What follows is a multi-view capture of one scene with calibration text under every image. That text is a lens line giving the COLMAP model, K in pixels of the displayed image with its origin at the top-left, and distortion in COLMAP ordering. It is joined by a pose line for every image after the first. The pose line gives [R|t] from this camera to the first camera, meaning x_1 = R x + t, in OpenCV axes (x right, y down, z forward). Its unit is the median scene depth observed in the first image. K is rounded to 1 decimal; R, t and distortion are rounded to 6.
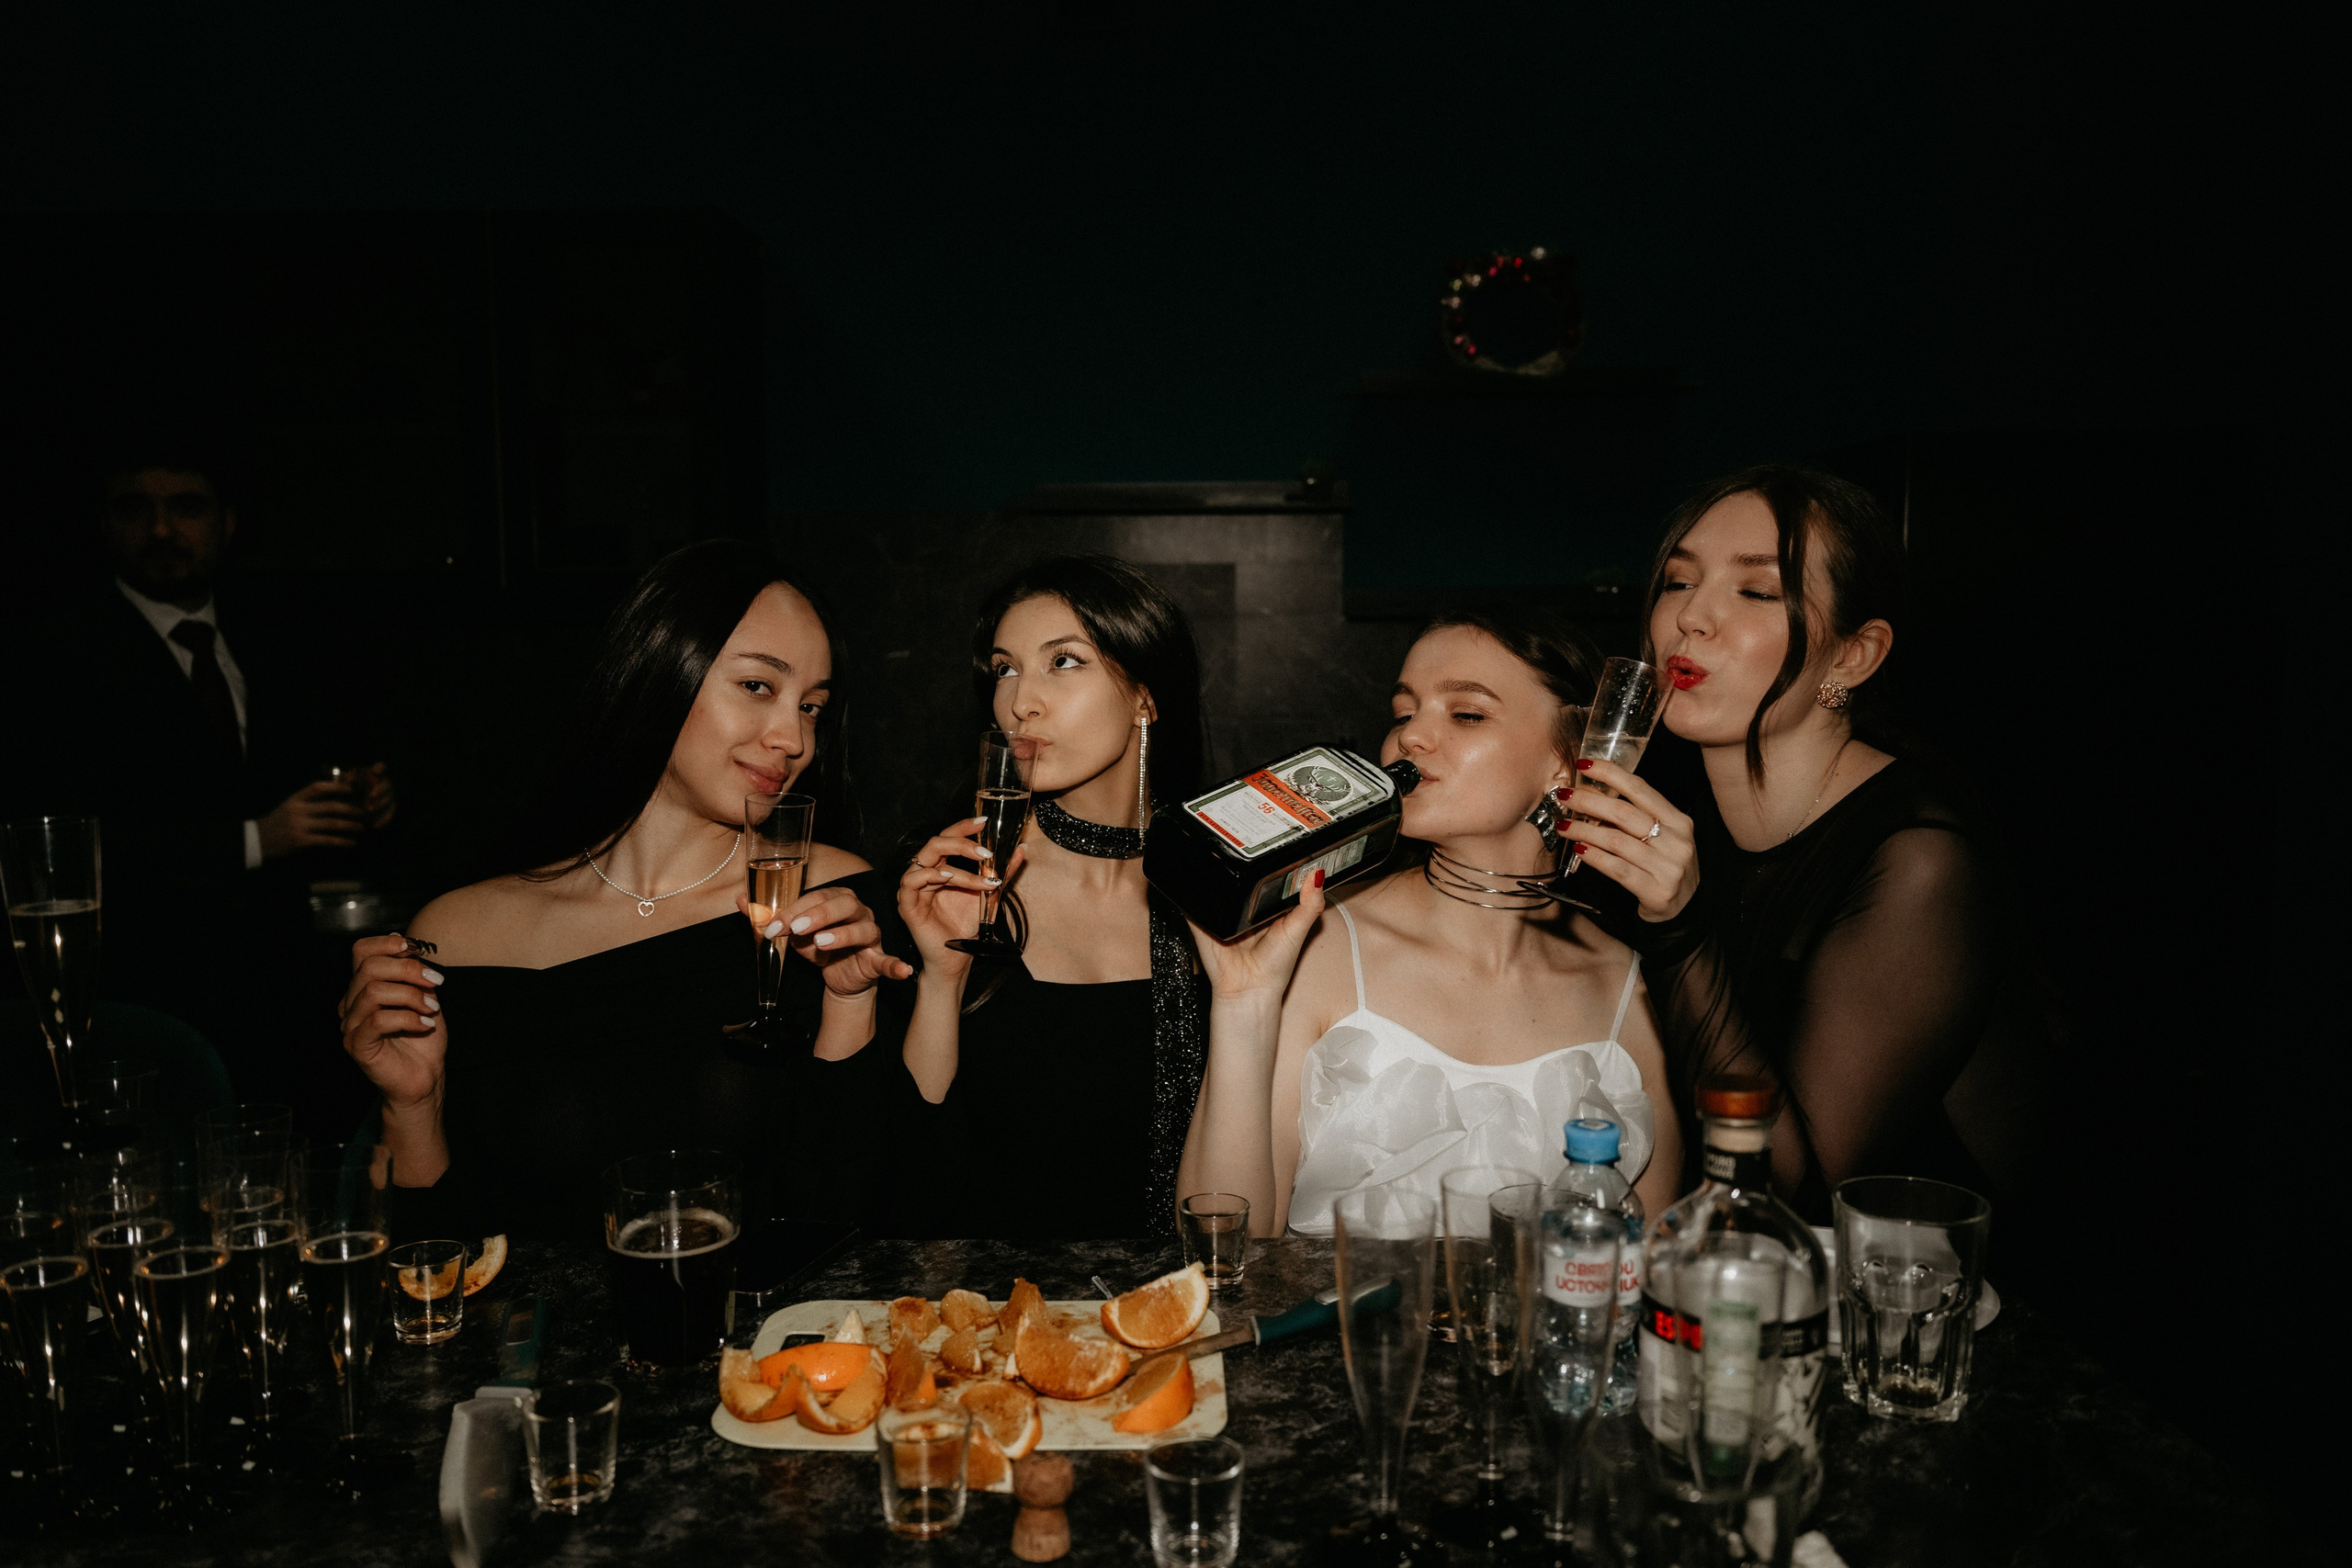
lens RADIAL K [[1867.1, 0, 1179.9], [0, 1867.1, 785.3], [0, 0, 1]] dist [0.035793, -0.065407]
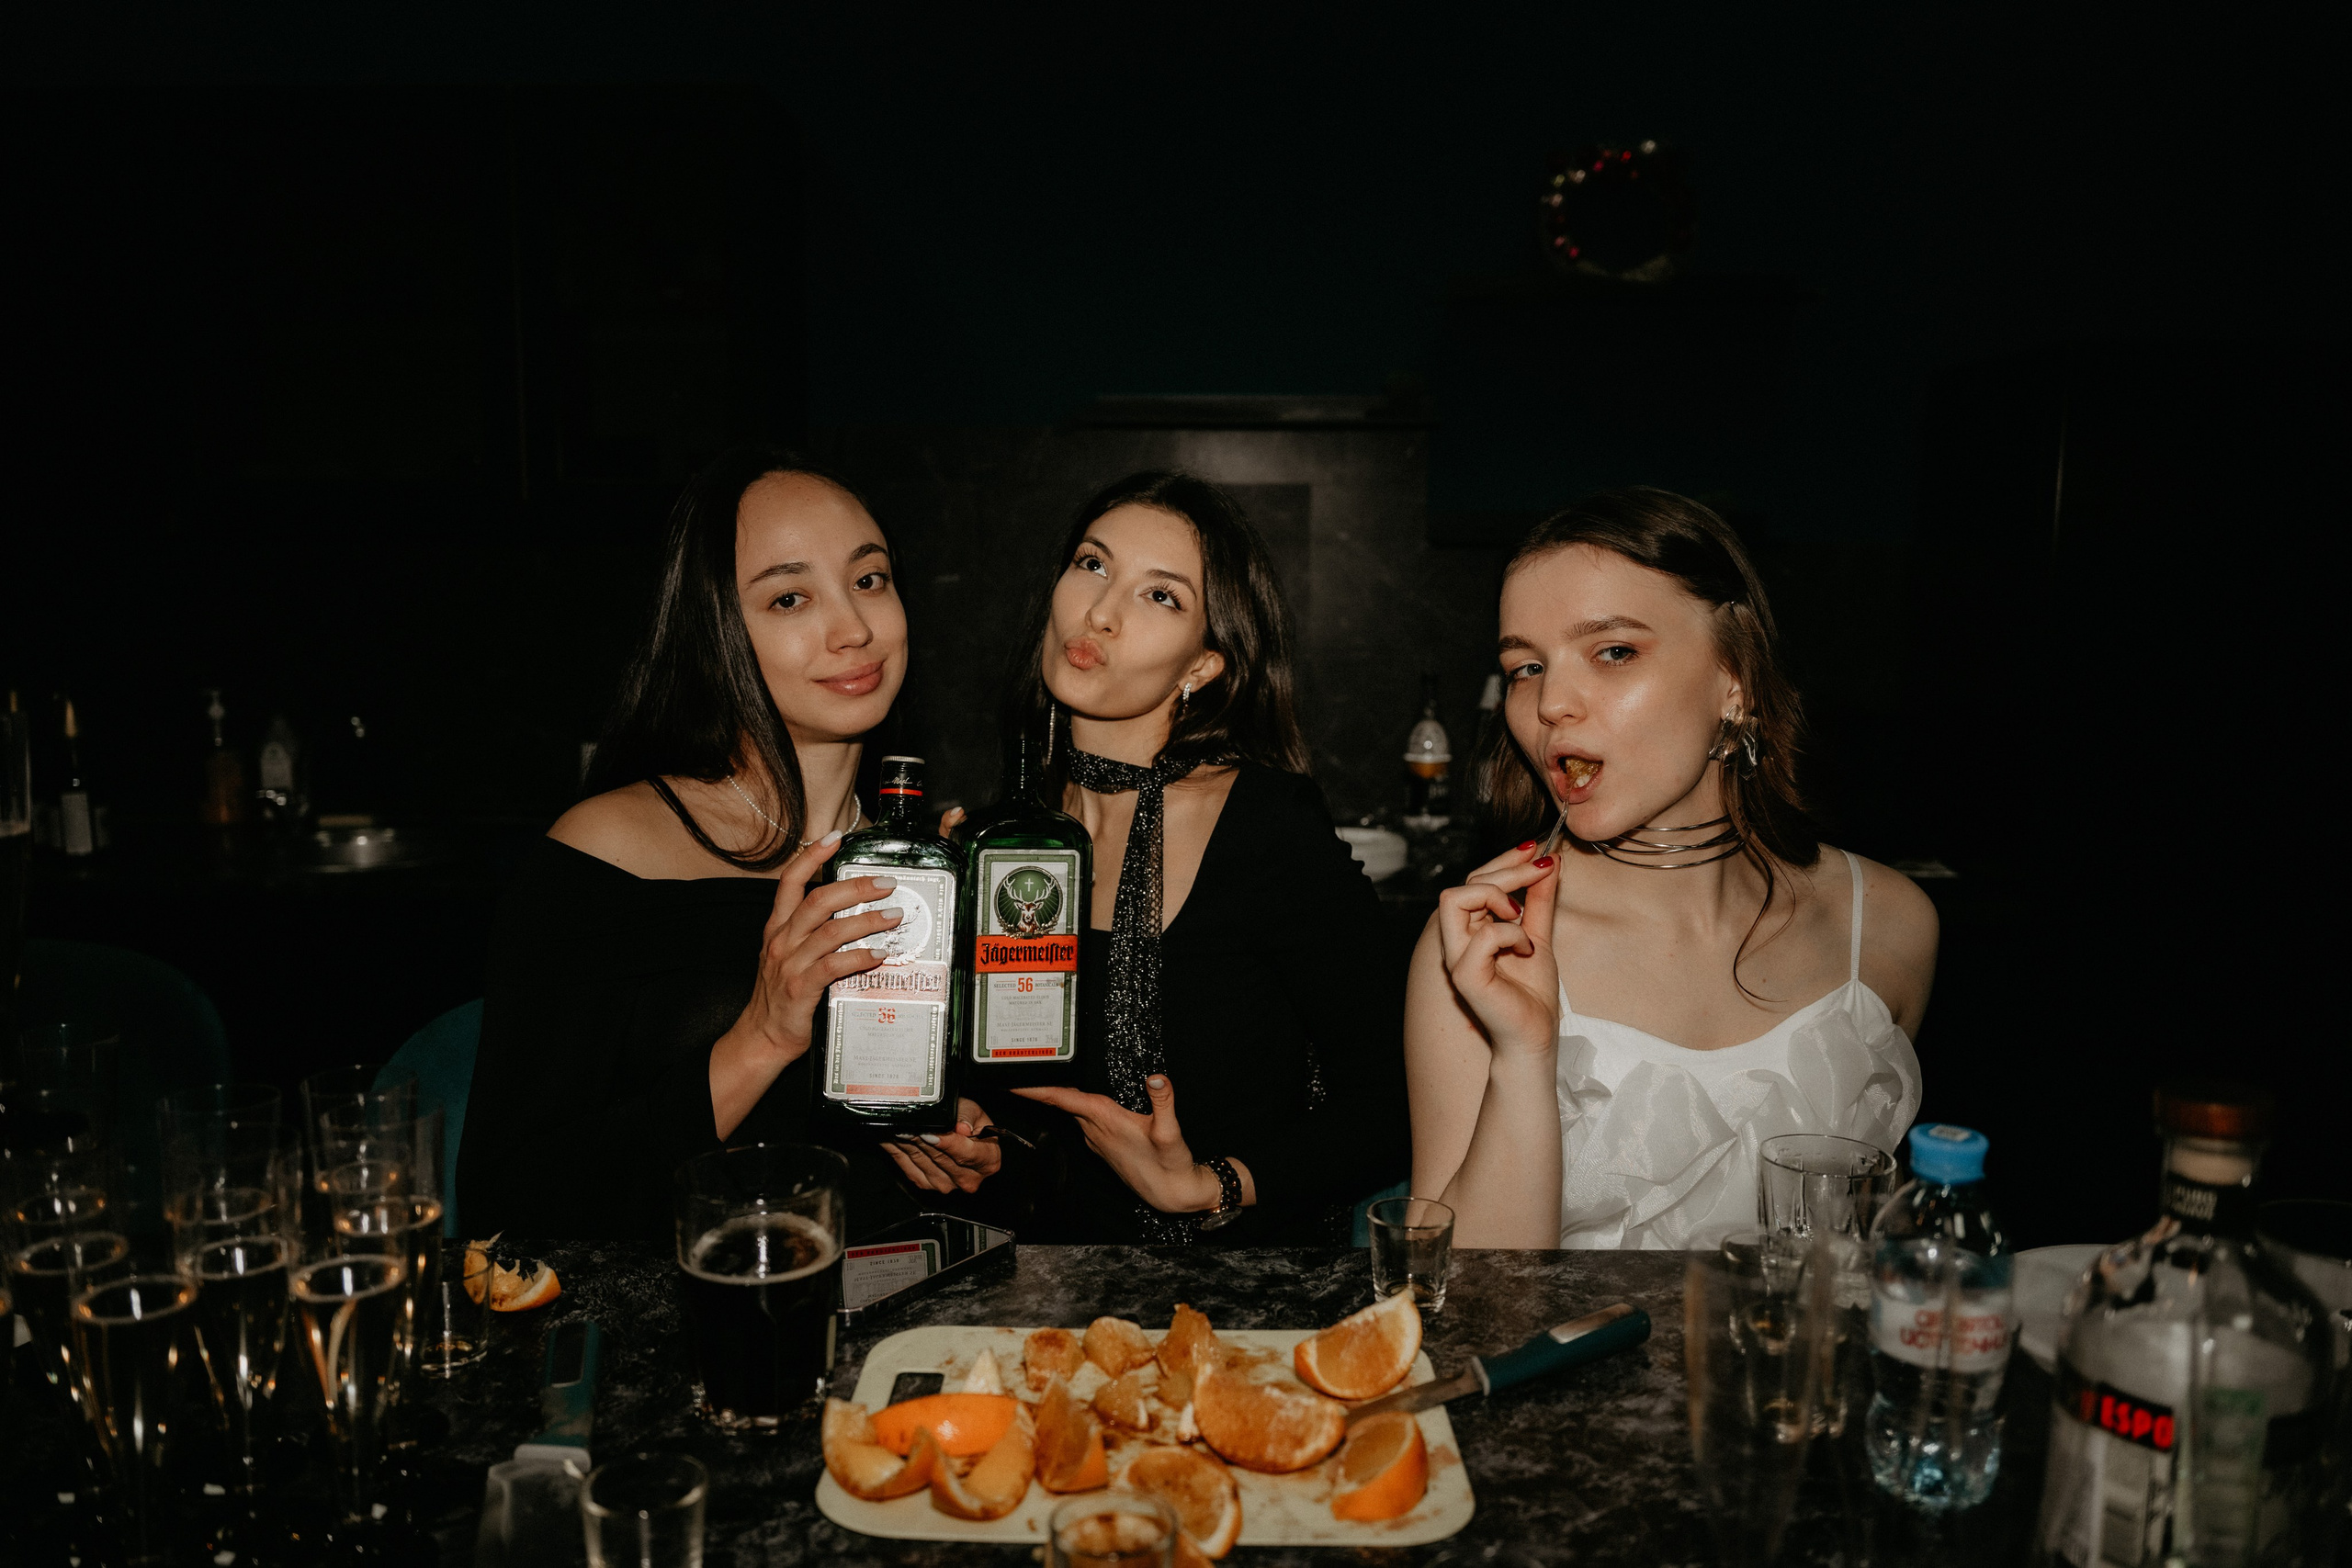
lens RADIAL K [[1867.1, 0, 1177.9], [0, 1867.1, 790.1], [0, 0, 1]] dist [0.035793, -0.065407]
pose [[0.999916, 0.011245, -0.006491, -0.094901], [-0.011043, 0.999480, 0.030286, 0.018809], [0.006828, -0.030212, 0.999520, 0.222397]]
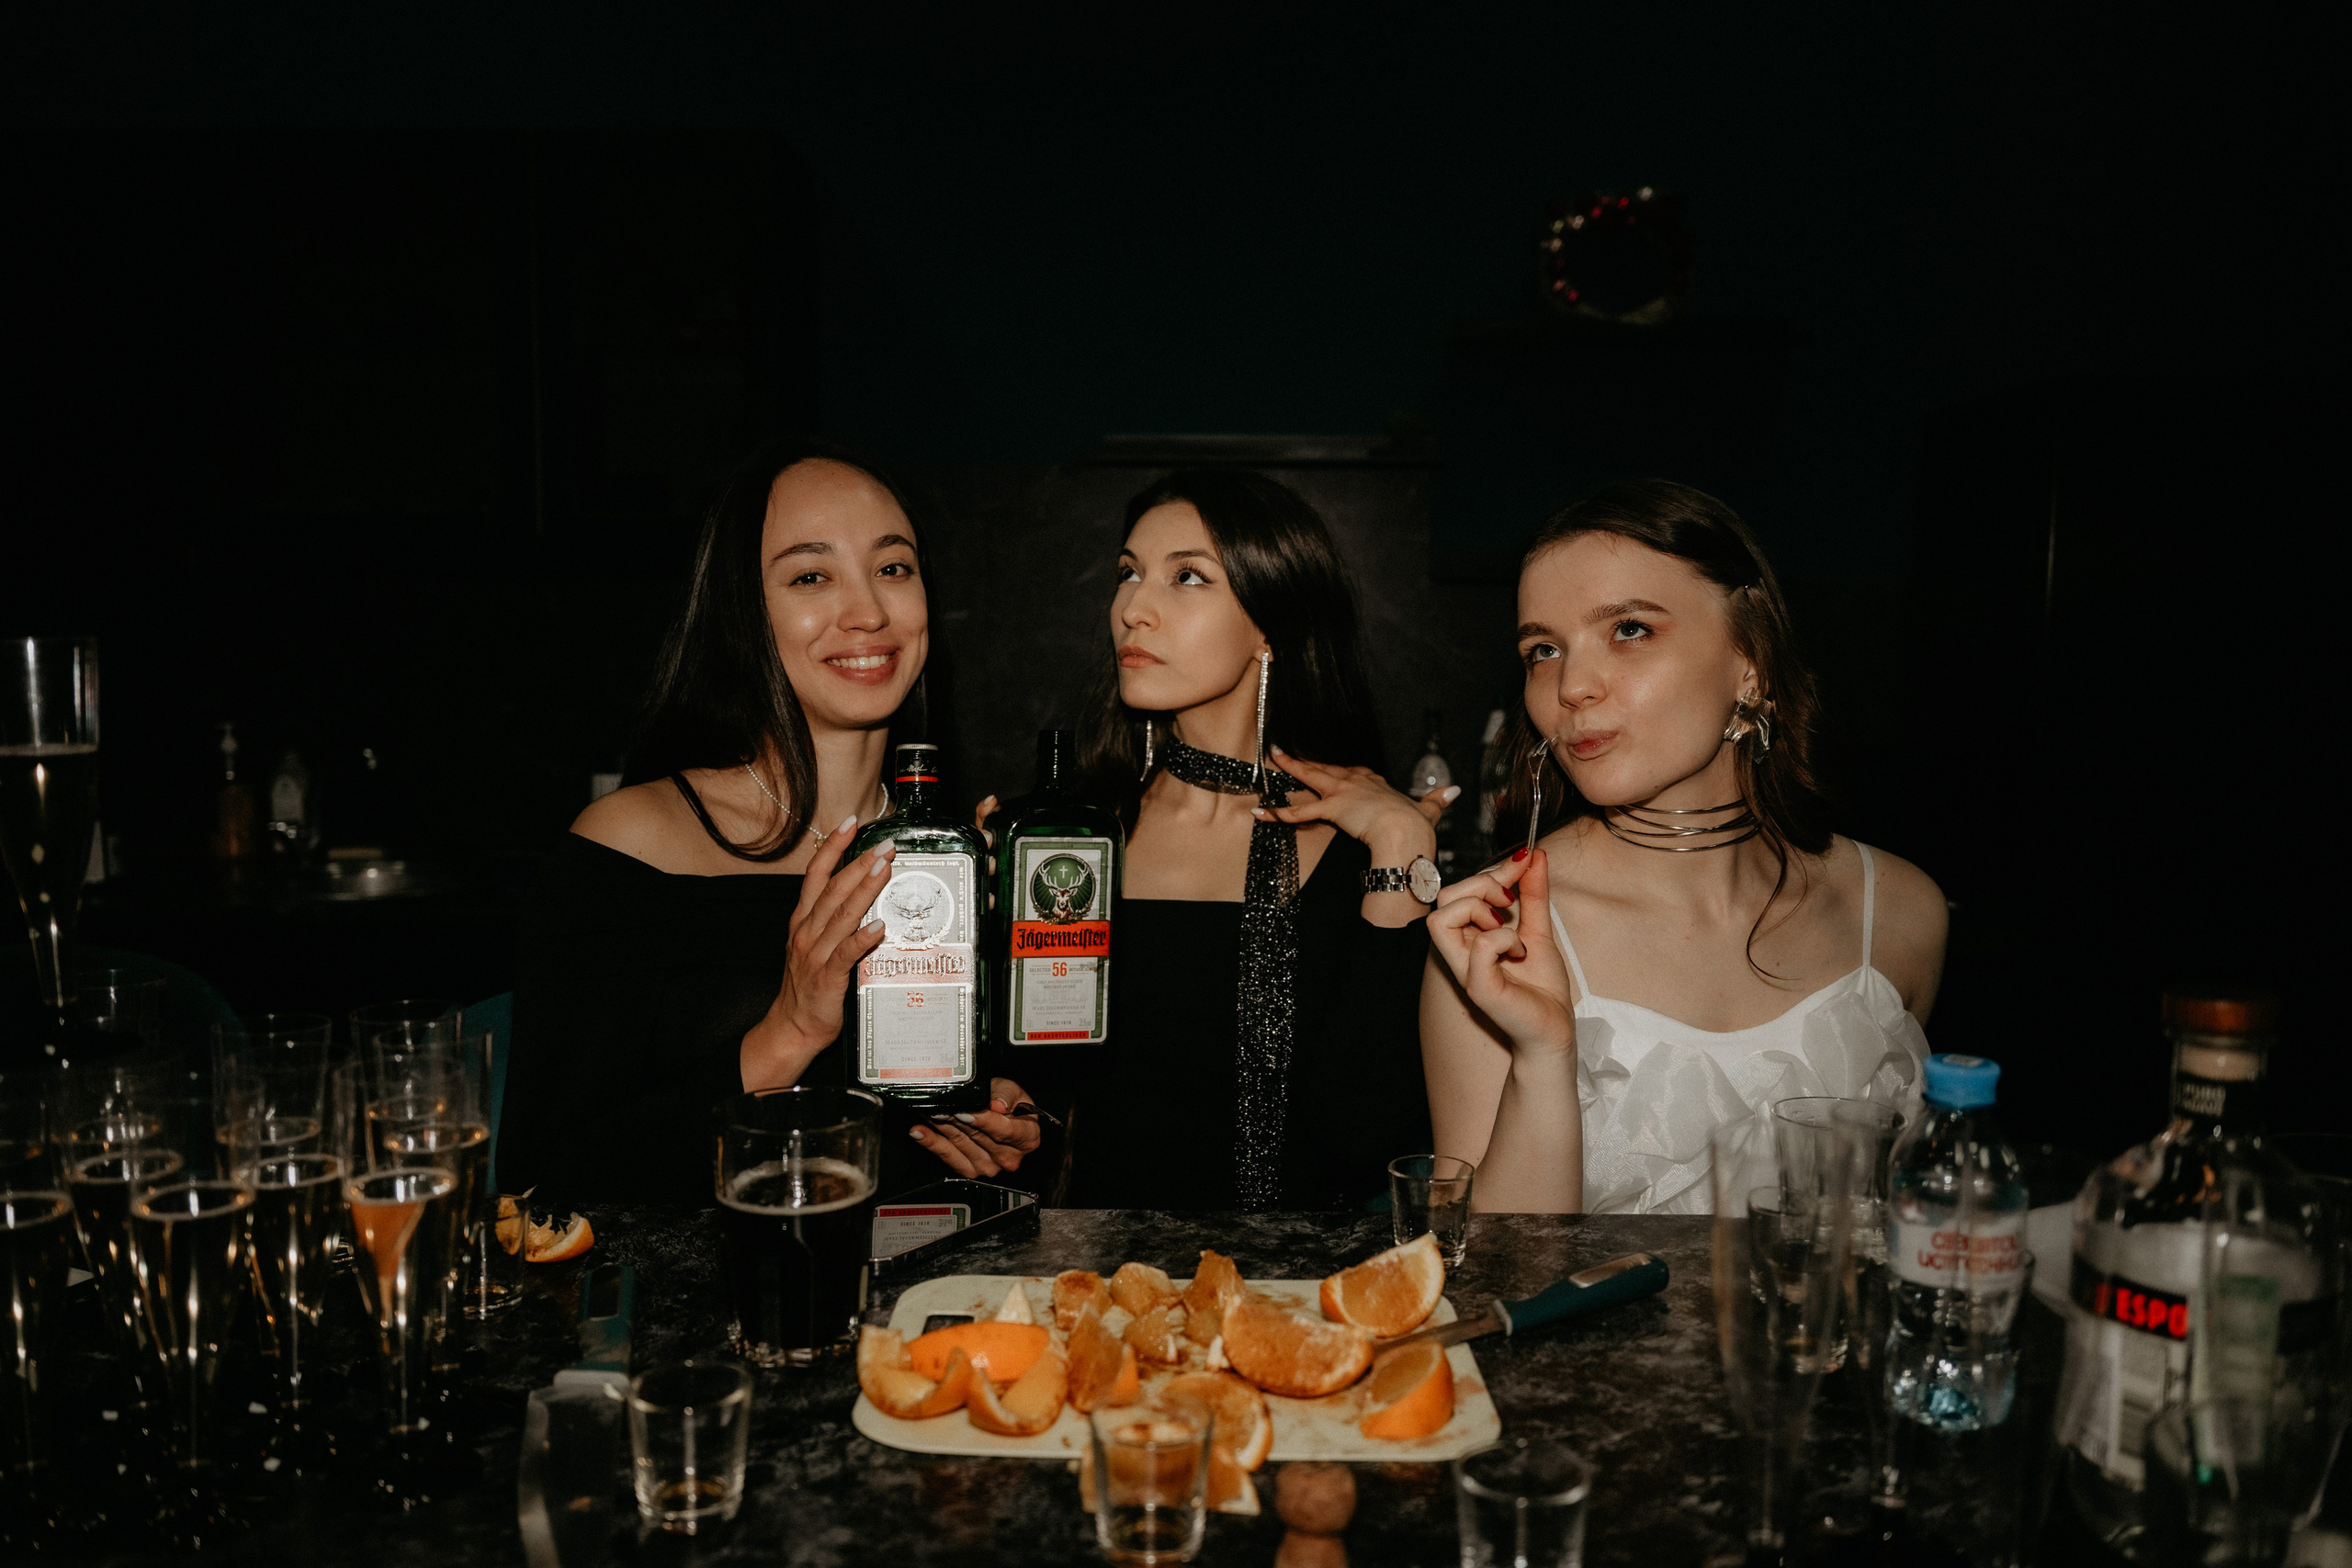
lens RADIAL K [[1867.1, 0, 1179.0], [0, 1867.1, 787.6], [0, 0, 1]] dist [0.035793, -0.065407]
pose [[0.999913, 0.012373, -0.004541, -0.108683], [-0.012407, 0.999894, -0.007594, 0.074703], [0.004447, 0.007650, 0.999961, 0.199295]]
